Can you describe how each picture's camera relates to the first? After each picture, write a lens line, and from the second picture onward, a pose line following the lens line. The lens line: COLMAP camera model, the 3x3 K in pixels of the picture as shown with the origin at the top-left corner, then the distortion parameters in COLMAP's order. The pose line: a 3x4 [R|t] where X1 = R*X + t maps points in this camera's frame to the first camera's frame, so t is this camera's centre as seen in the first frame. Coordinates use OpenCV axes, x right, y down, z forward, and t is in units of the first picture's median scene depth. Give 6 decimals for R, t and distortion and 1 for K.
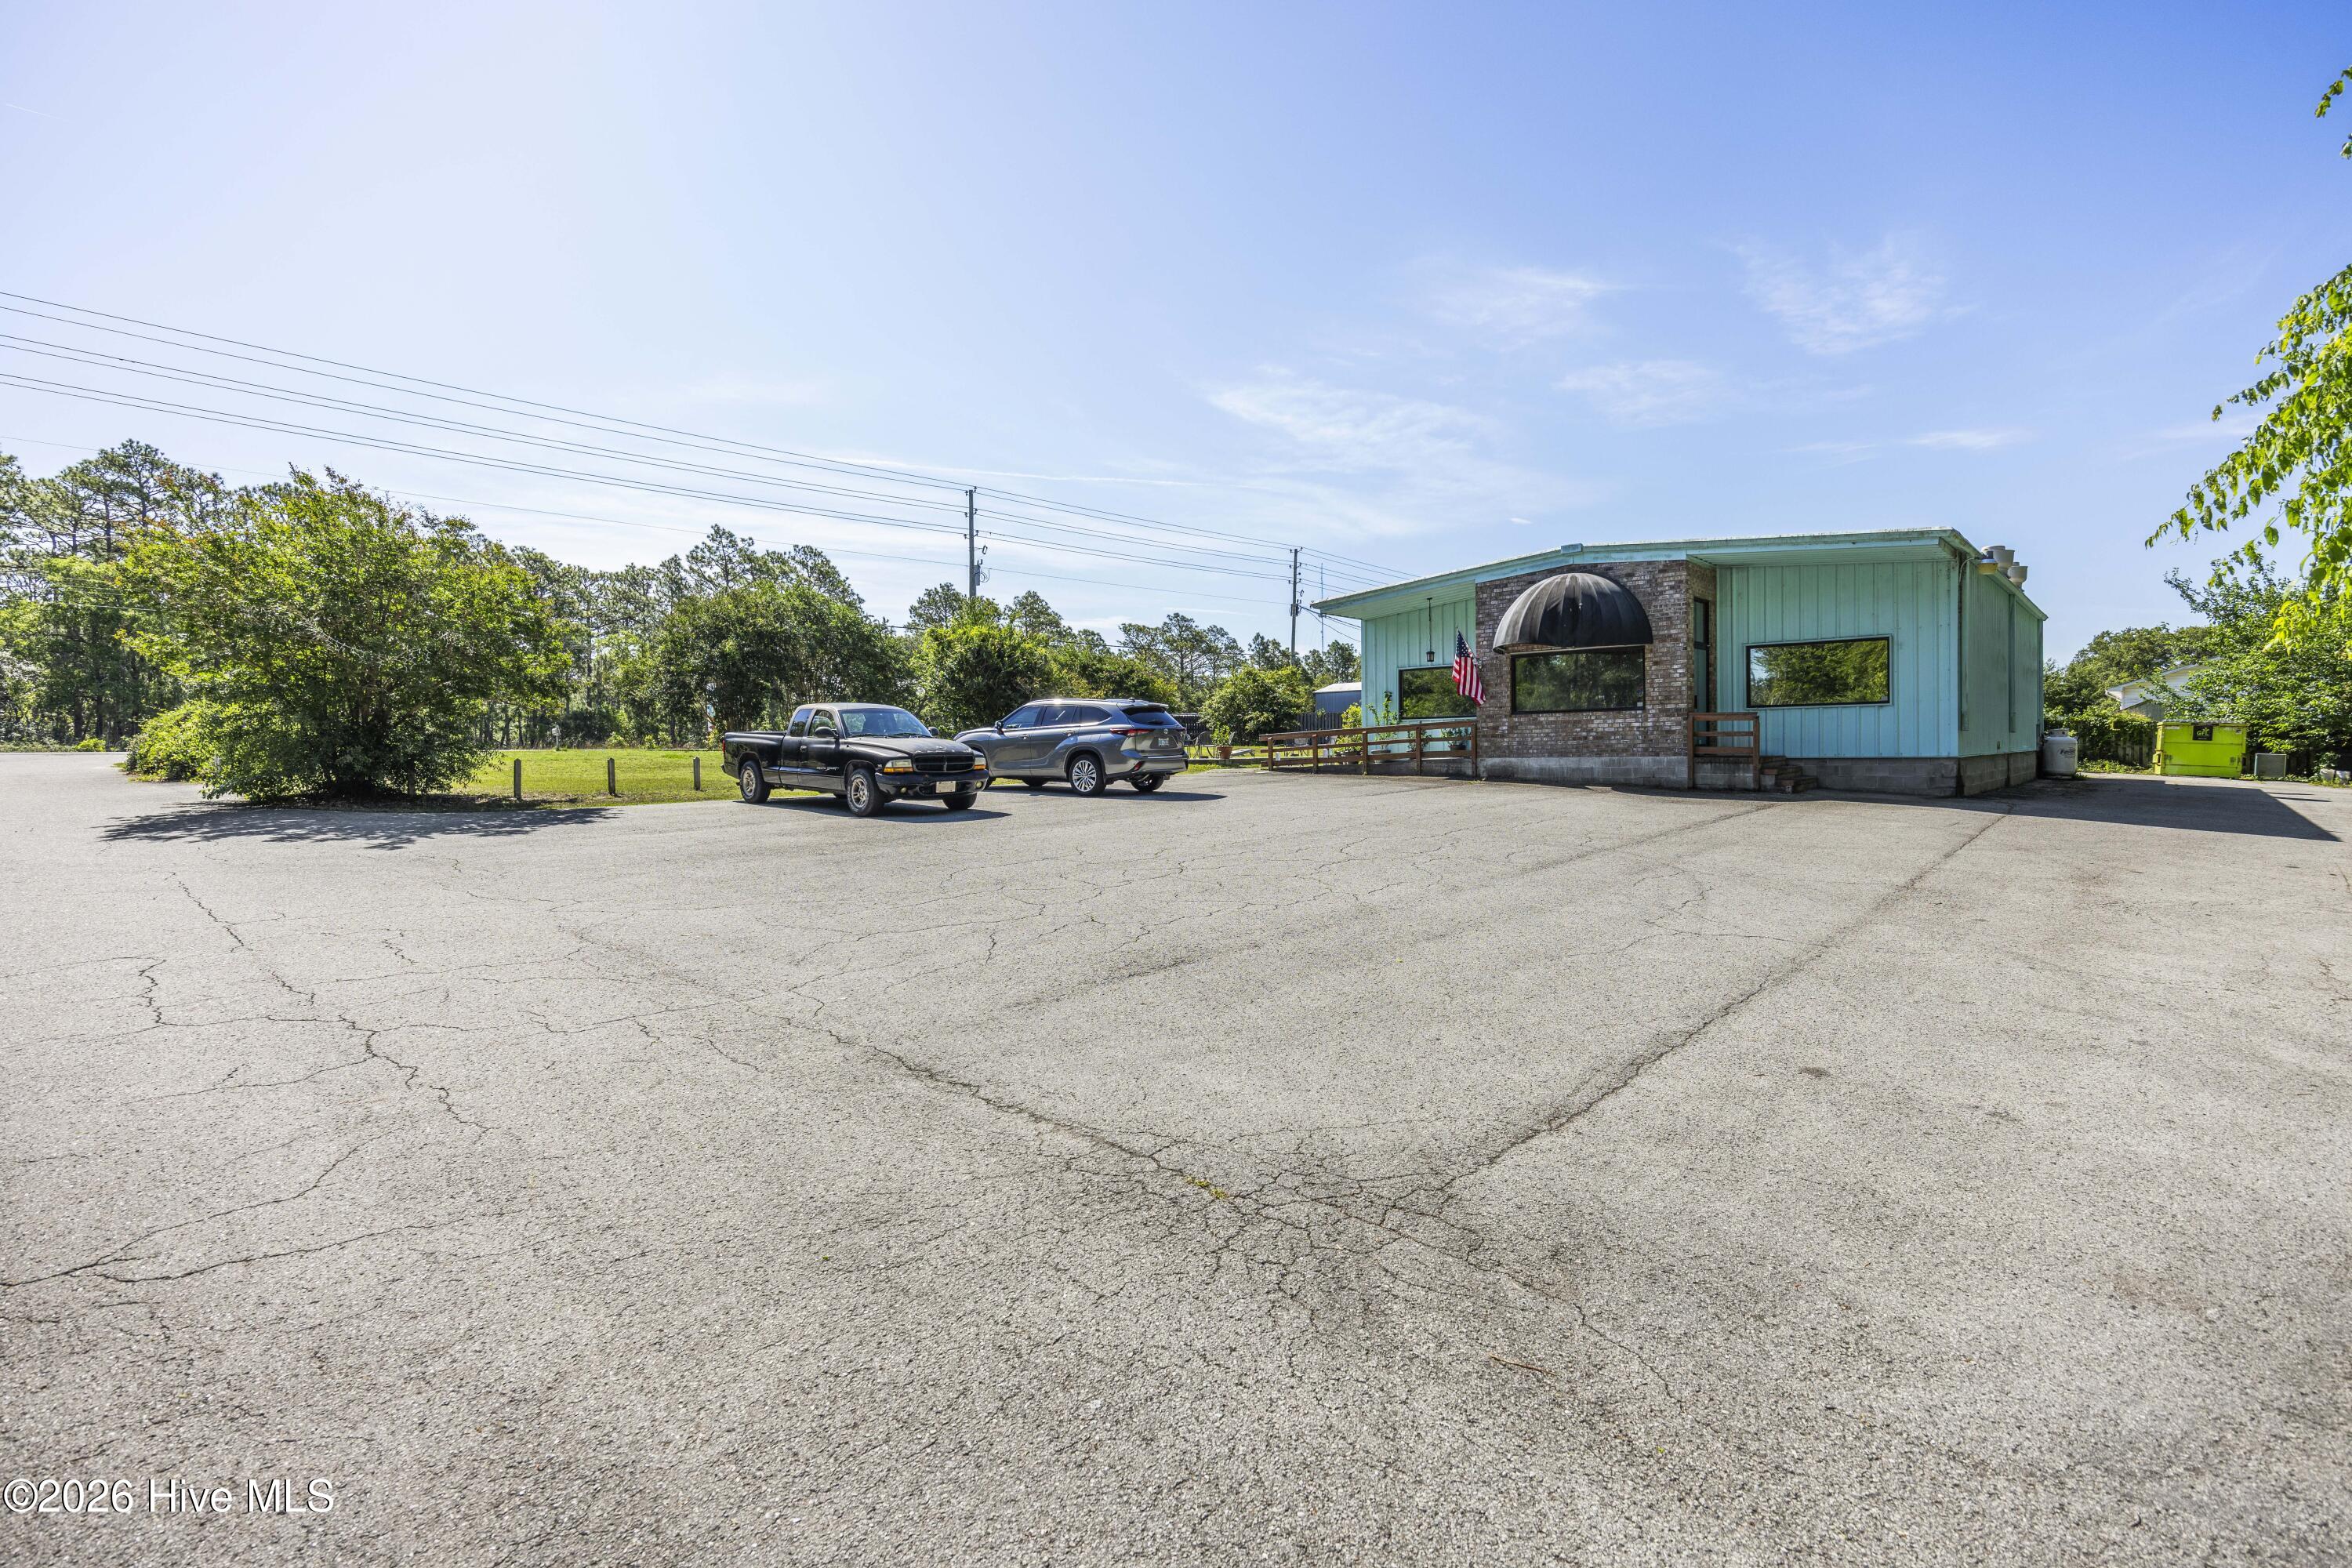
lens RADIAL K [[1147.9, 0, 1175.3], [0, 1147.9, 749.4], [0, 0, 1]] dist [-0.003388, -0.000334]
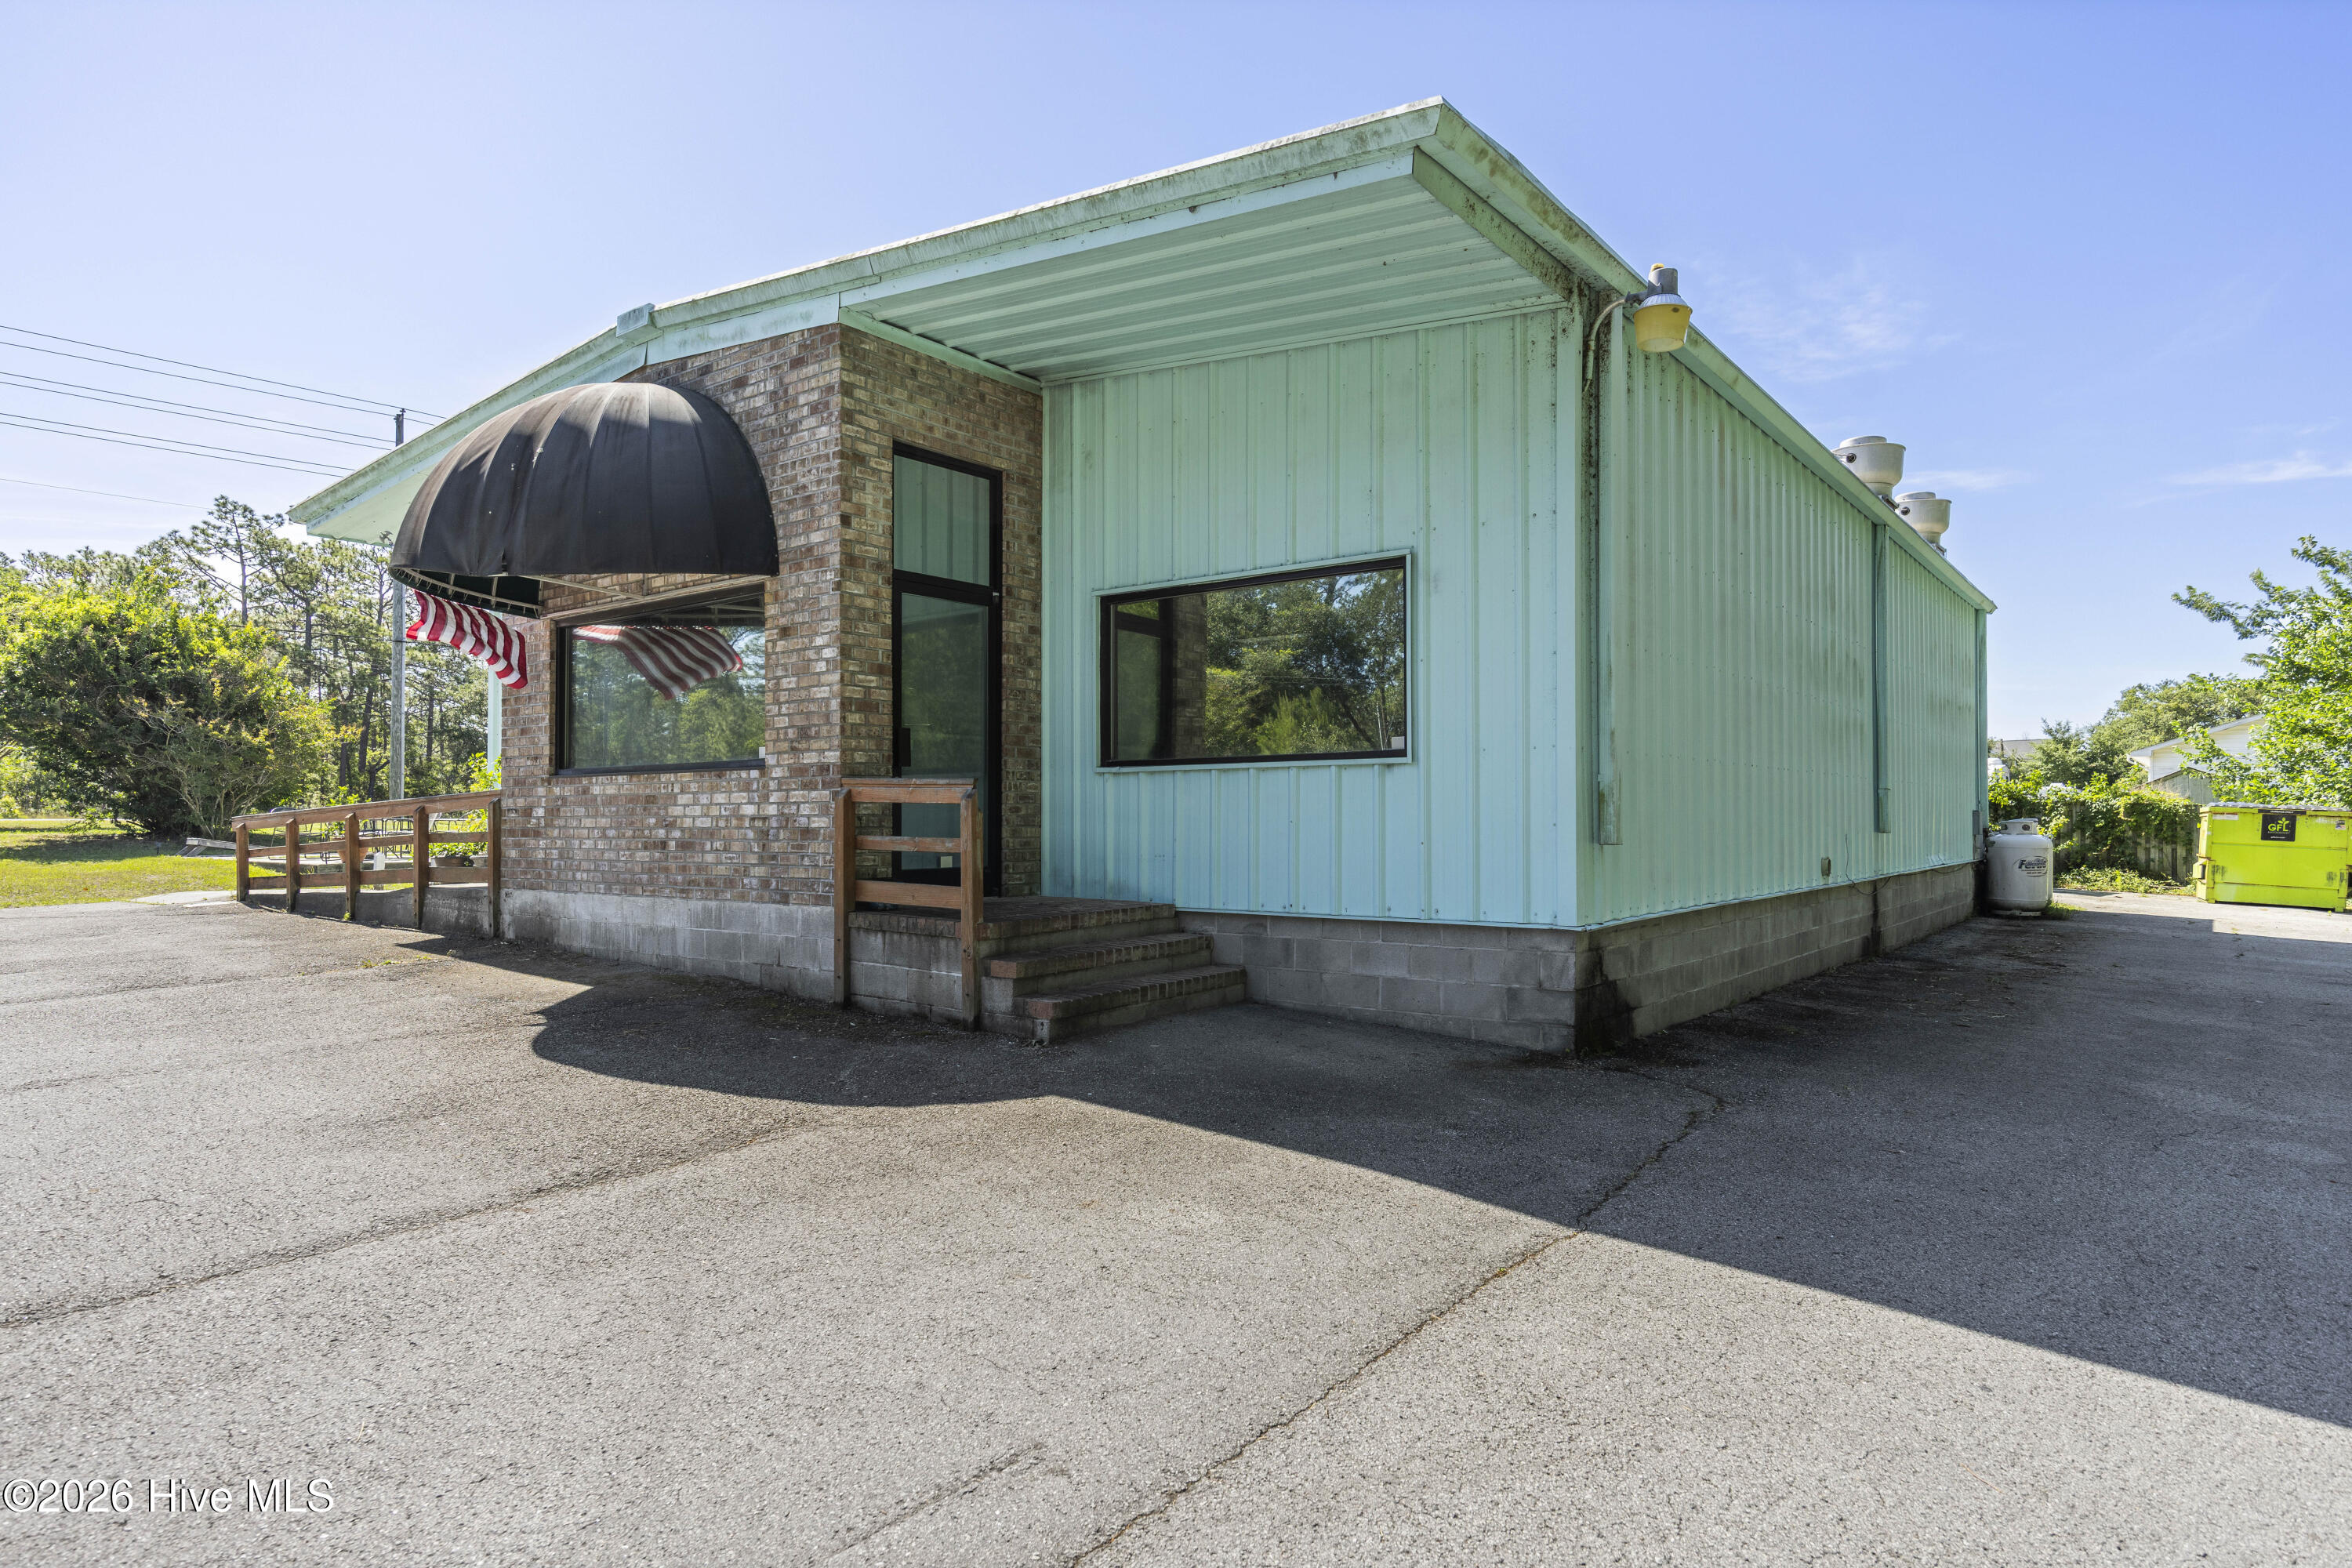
lens RADIAL K [[1334.8, 0, 1176.0], [0, 1334.8, 784.0], [0, 0, 1]] dist [0.000983, -0.000748]
pose [[0.998535, 0.012229, 0.052710, 0.499394], [-0.010928, 0.999630, -0.024903, -0.020418], [-0.052995, 0.024291, 0.998299, 0.578770]]
